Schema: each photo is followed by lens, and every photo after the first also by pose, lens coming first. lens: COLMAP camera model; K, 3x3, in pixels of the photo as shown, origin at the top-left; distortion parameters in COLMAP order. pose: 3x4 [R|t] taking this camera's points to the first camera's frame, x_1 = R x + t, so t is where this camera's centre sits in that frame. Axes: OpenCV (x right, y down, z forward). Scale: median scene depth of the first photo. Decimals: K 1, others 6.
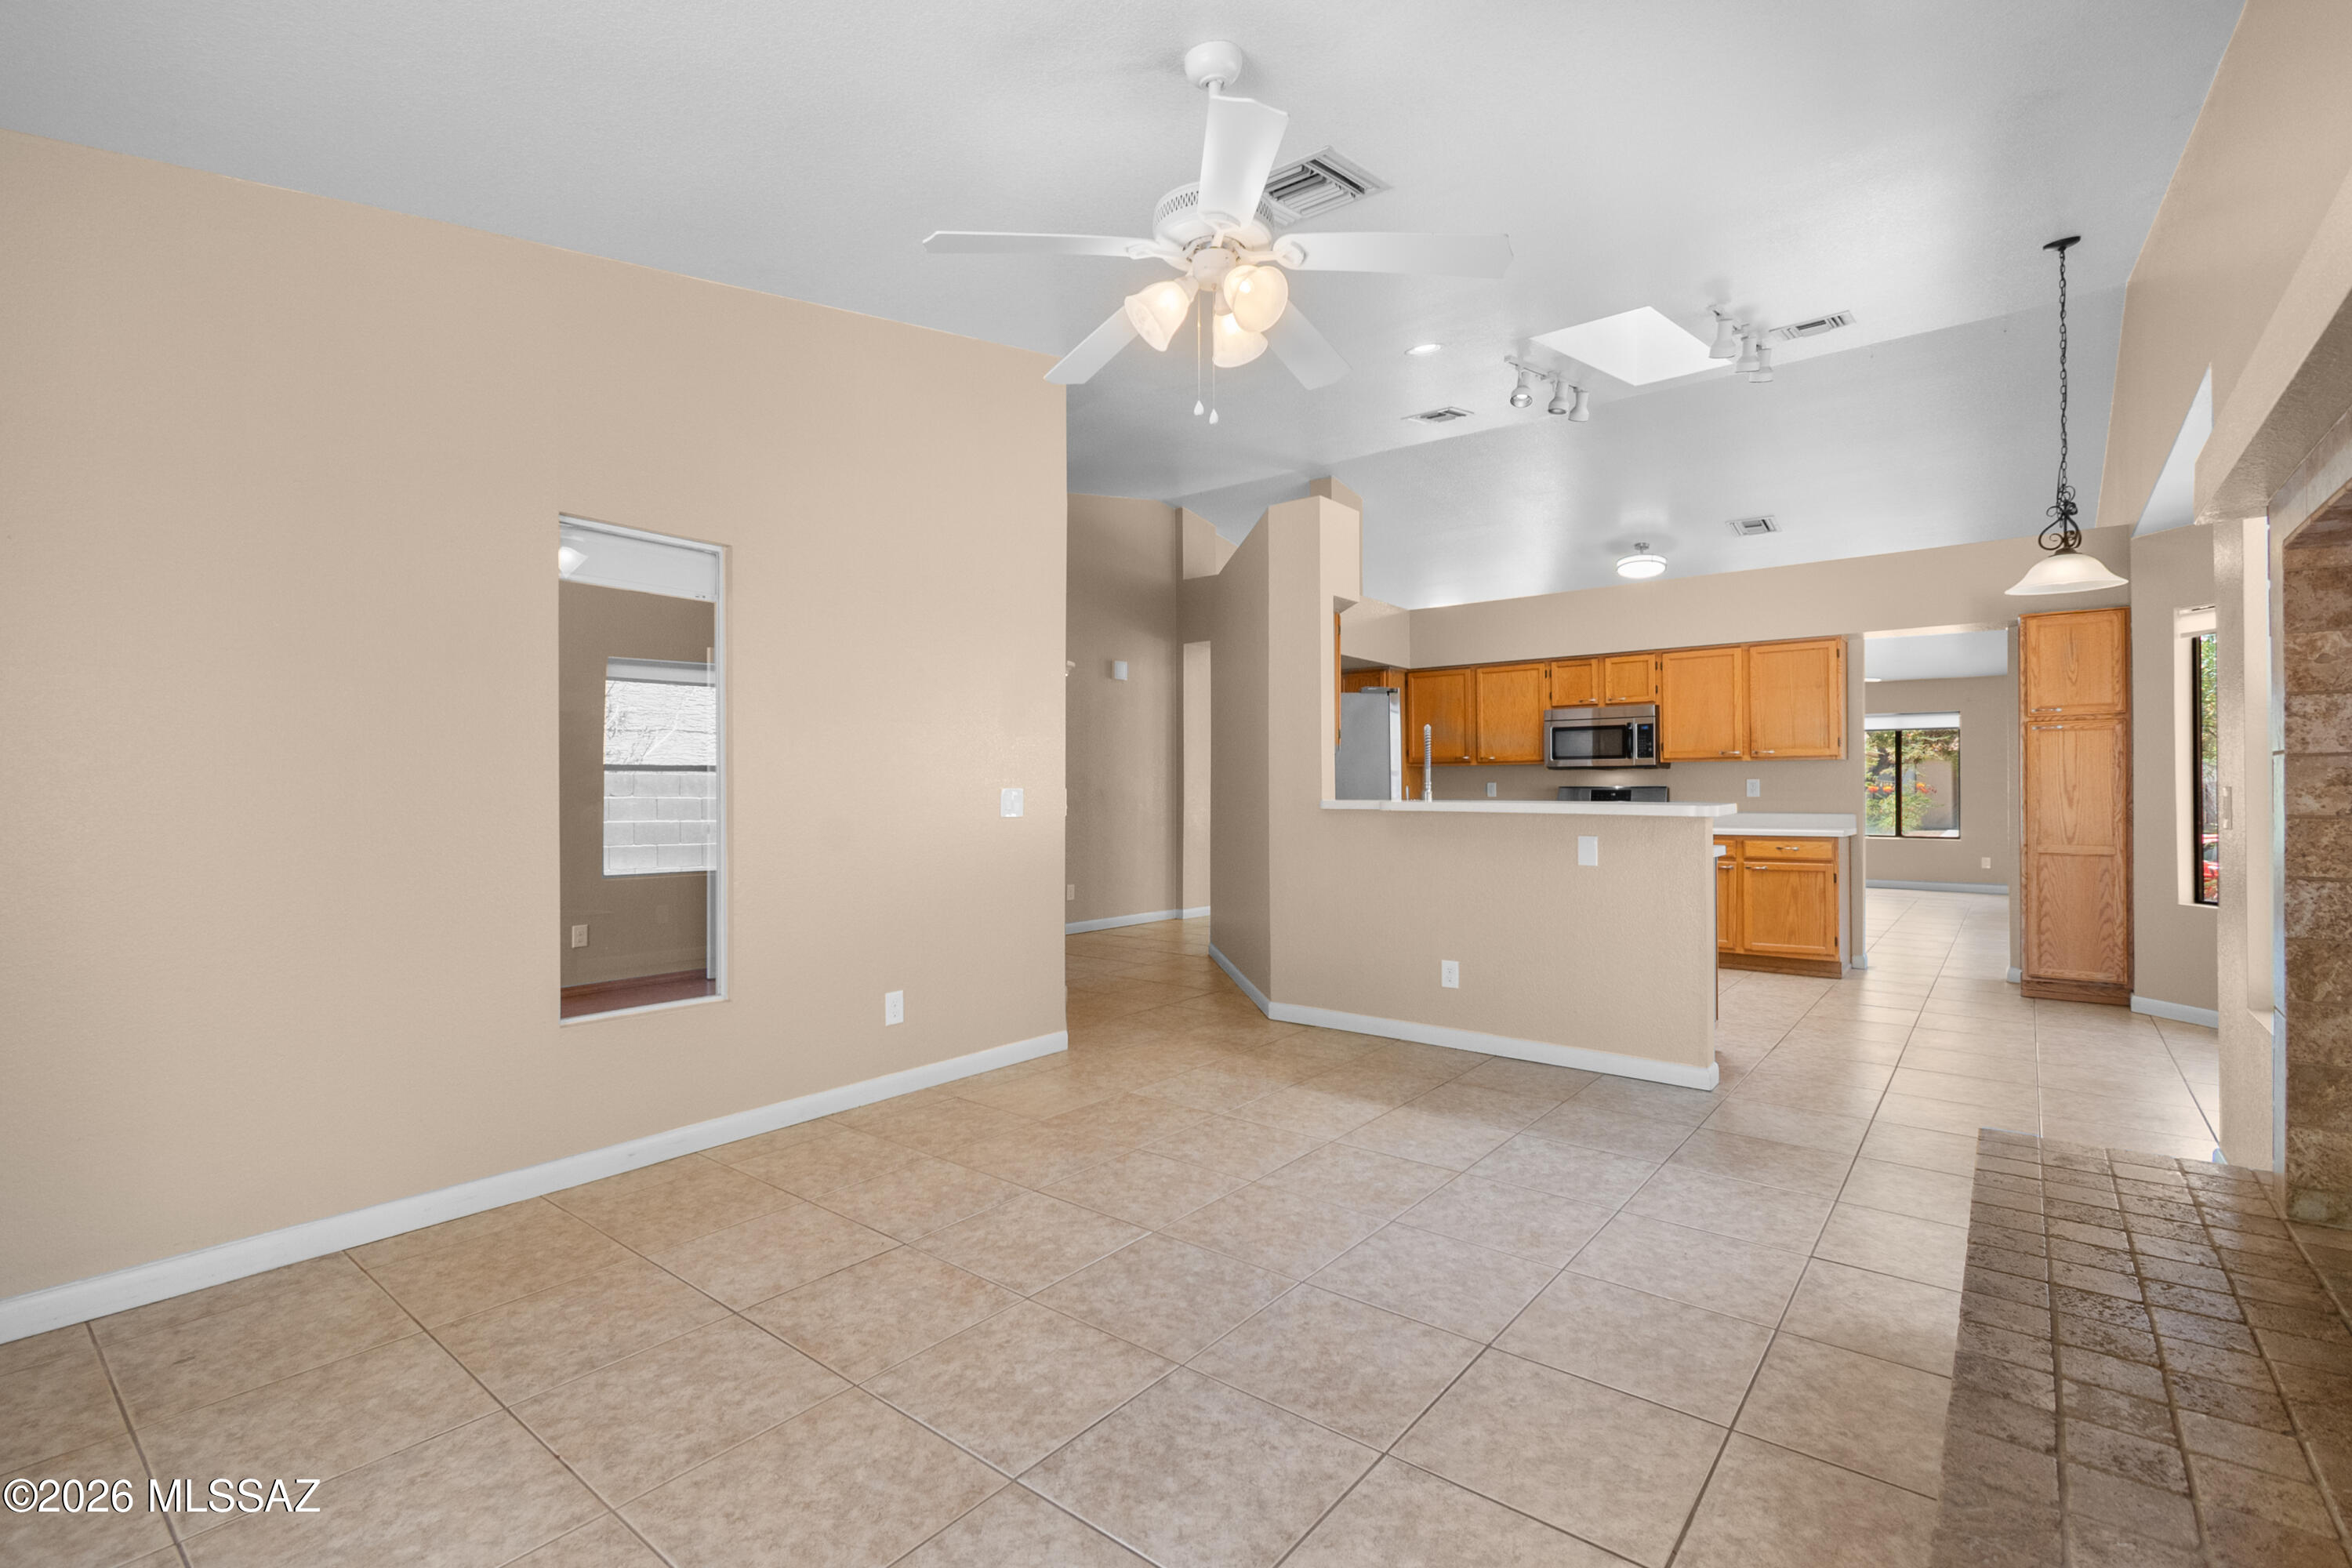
lens RADIAL K [[1055.3, 0, 1178.5], [0, 1055.3, 786.2], [0, 0, 1]] dist [0.003936, -0.000768]
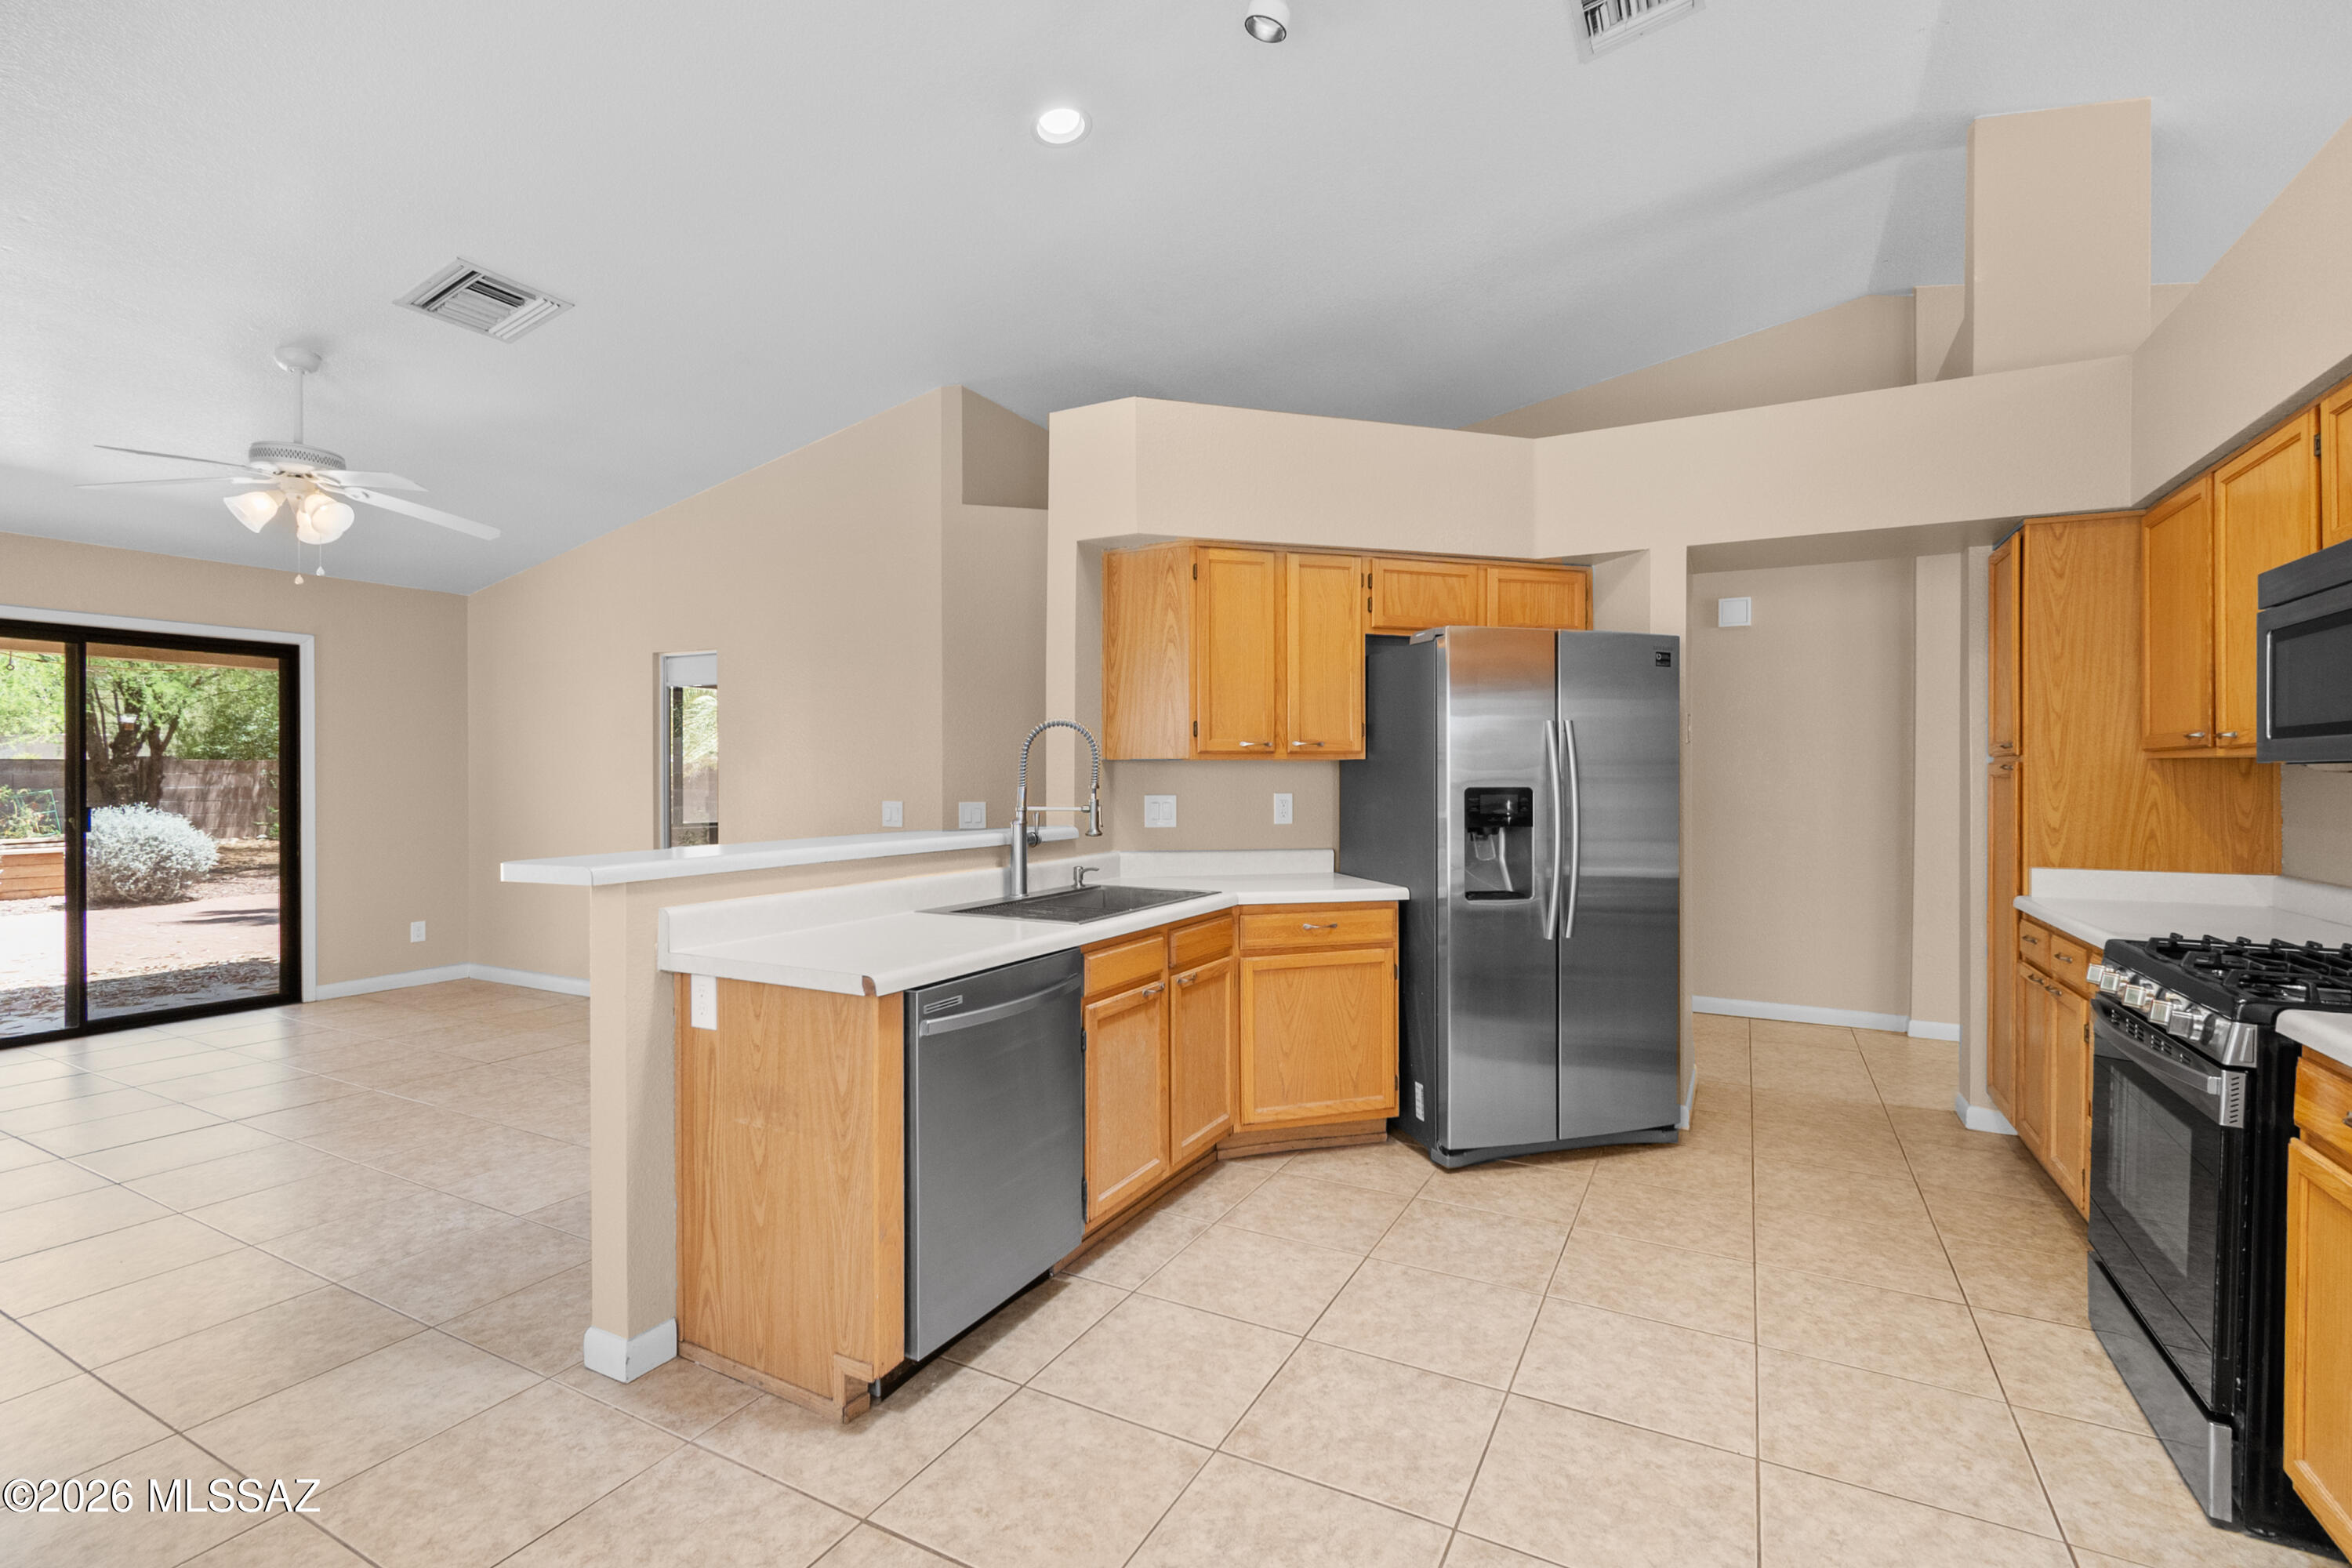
lens RADIAL K [[1055.3, 0, 1178.1], [0, 1055.3, 782.2], [0, 0, 1]] dist [0.003936, -0.000768]
pose [[0.178308, 0.008245, -0.983940, 1.336395], [0.003524, 0.999953, 0.009018, -0.039557], [0.983968, -0.005076, 0.178271, 1.445886]]
